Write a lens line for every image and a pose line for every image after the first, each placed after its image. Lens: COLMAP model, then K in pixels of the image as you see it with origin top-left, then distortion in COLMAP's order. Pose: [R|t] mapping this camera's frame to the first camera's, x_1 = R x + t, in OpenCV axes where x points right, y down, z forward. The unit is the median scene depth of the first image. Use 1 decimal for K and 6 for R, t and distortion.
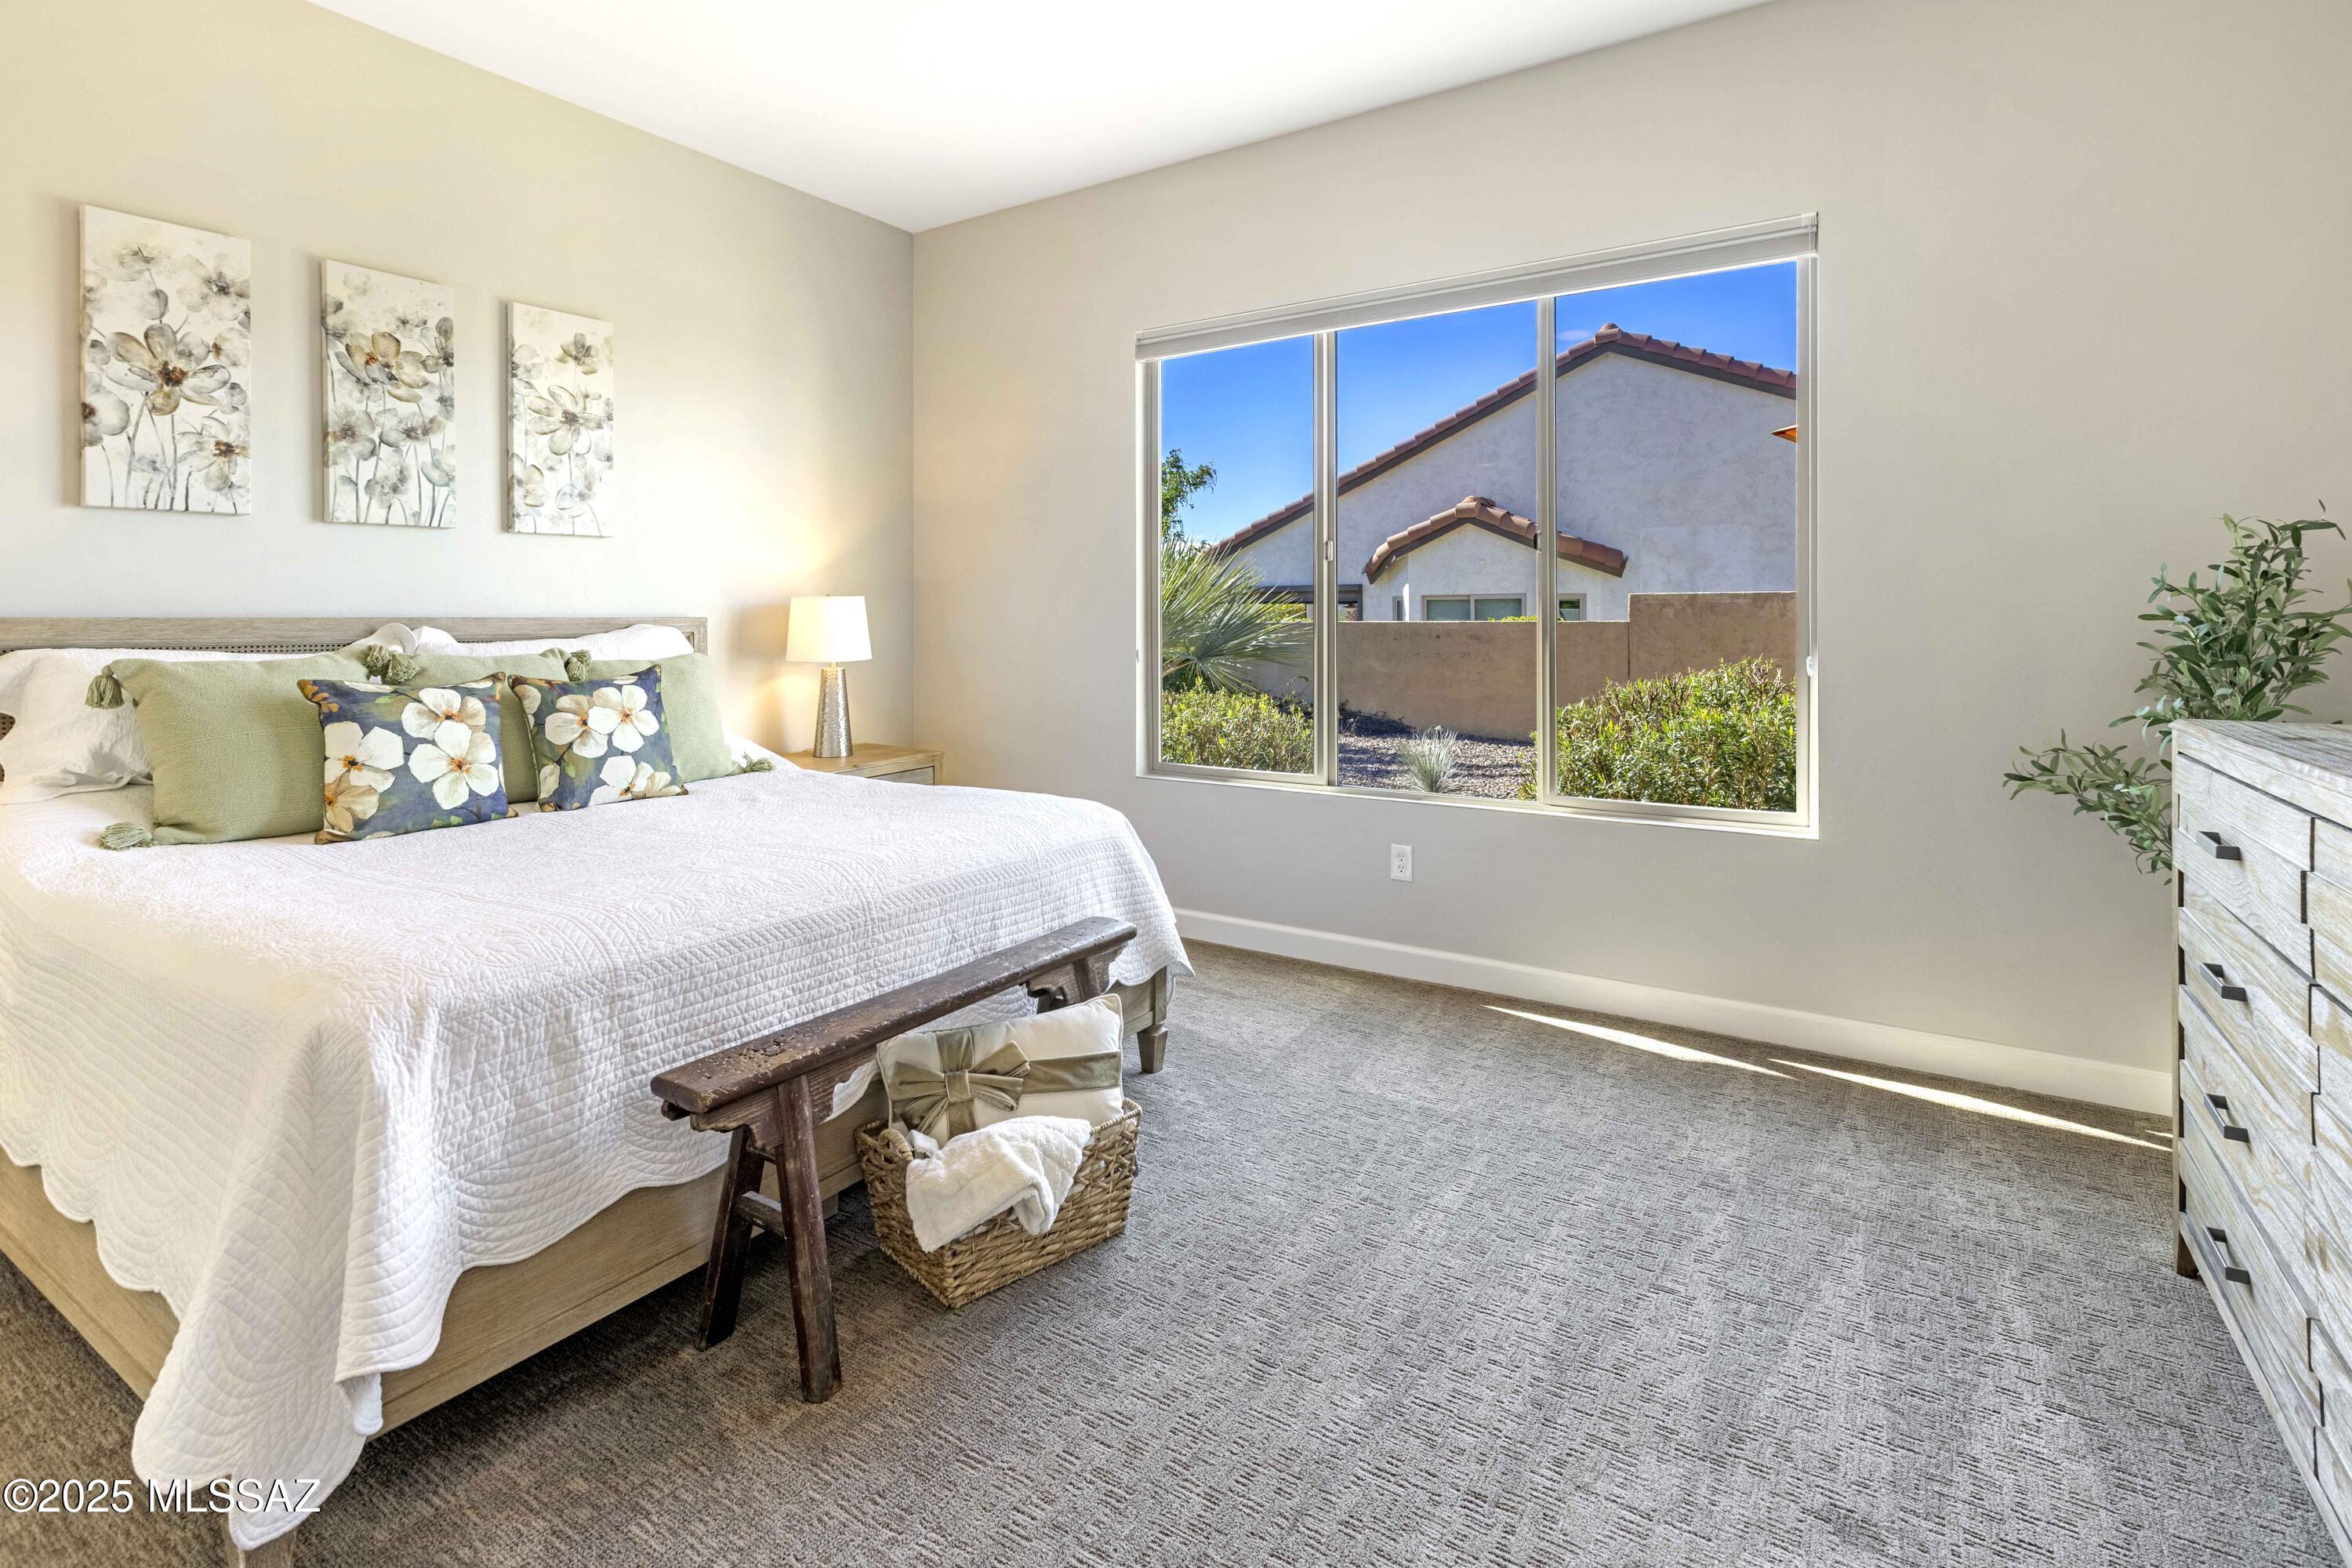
lens RADIAL K [[1078.3, 0, 1177.0], [0, 1078.3, 626.8], [0, 0, 1]] dist [0.001150, -0.000077]
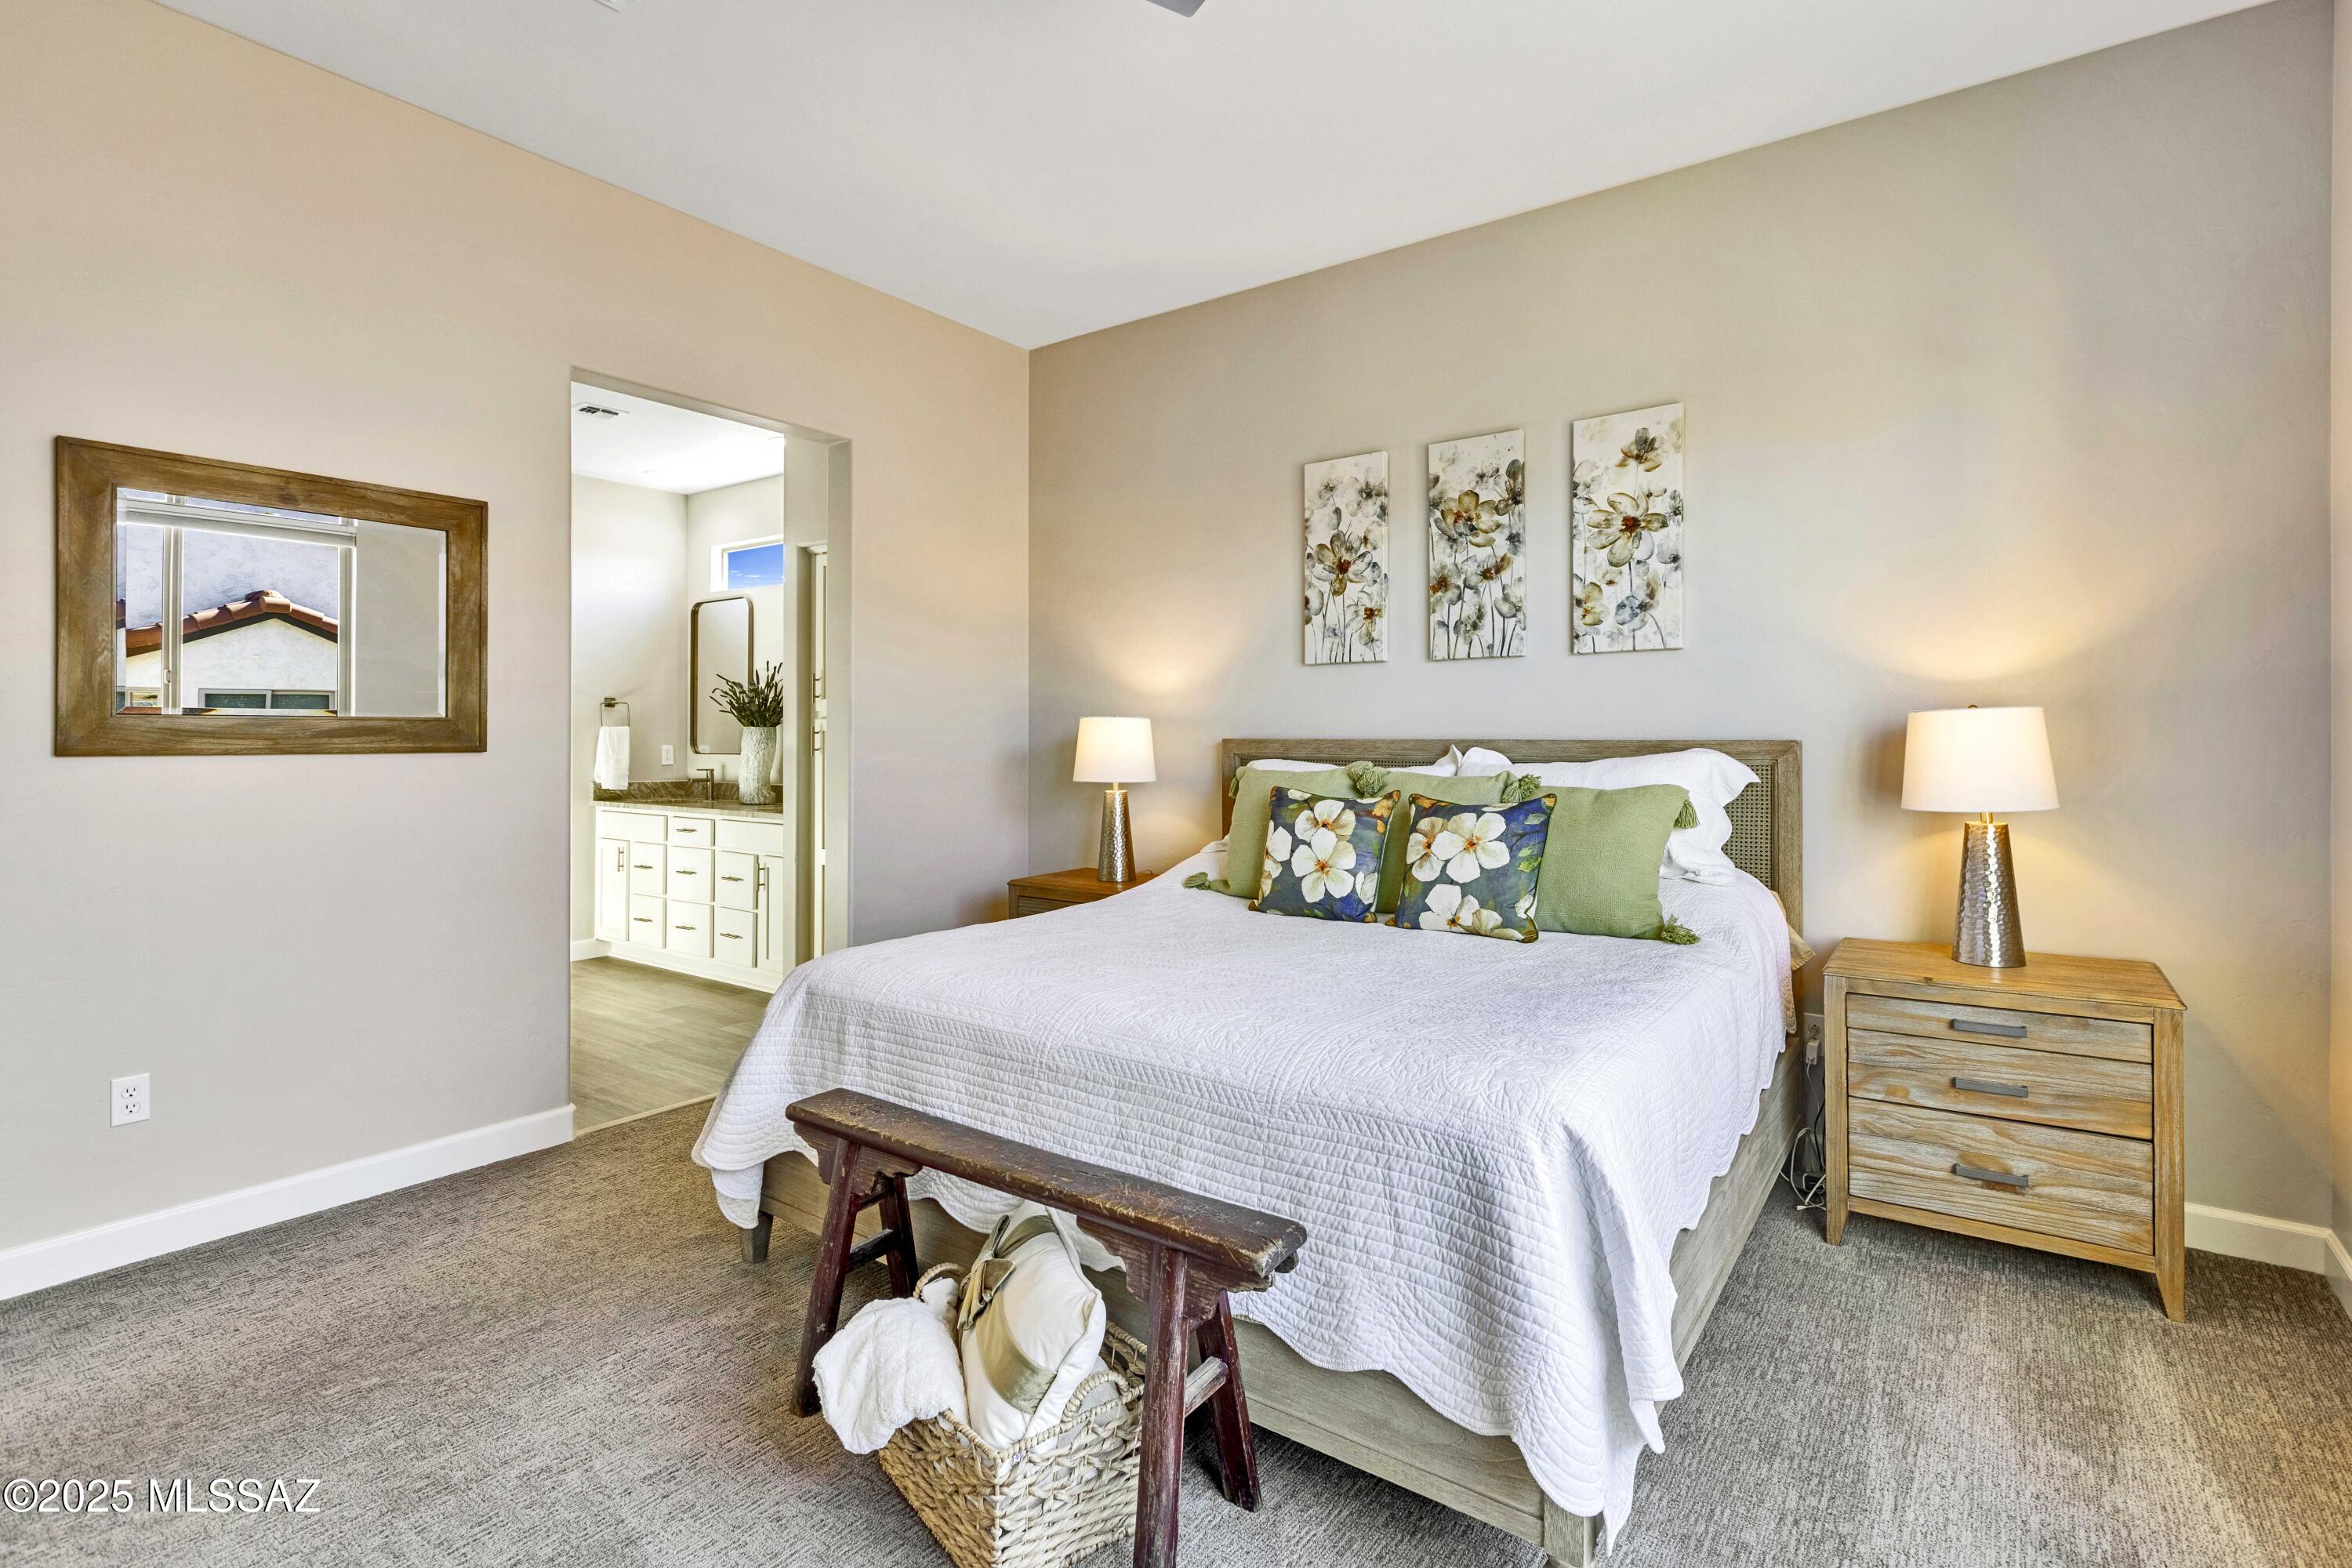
lens RADIAL K [[1078.3, 0, 1182.3], [0, 1078.3, 740.0], [0, 0, 1]] dist [0.001150, -0.000077]
pose [[-0.009110, 0.006205, -0.999939, 0.419210], [-0.007638, 0.999951, 0.006275, -0.012930], [0.999929, 0.007695, -0.009062, 0.715176]]
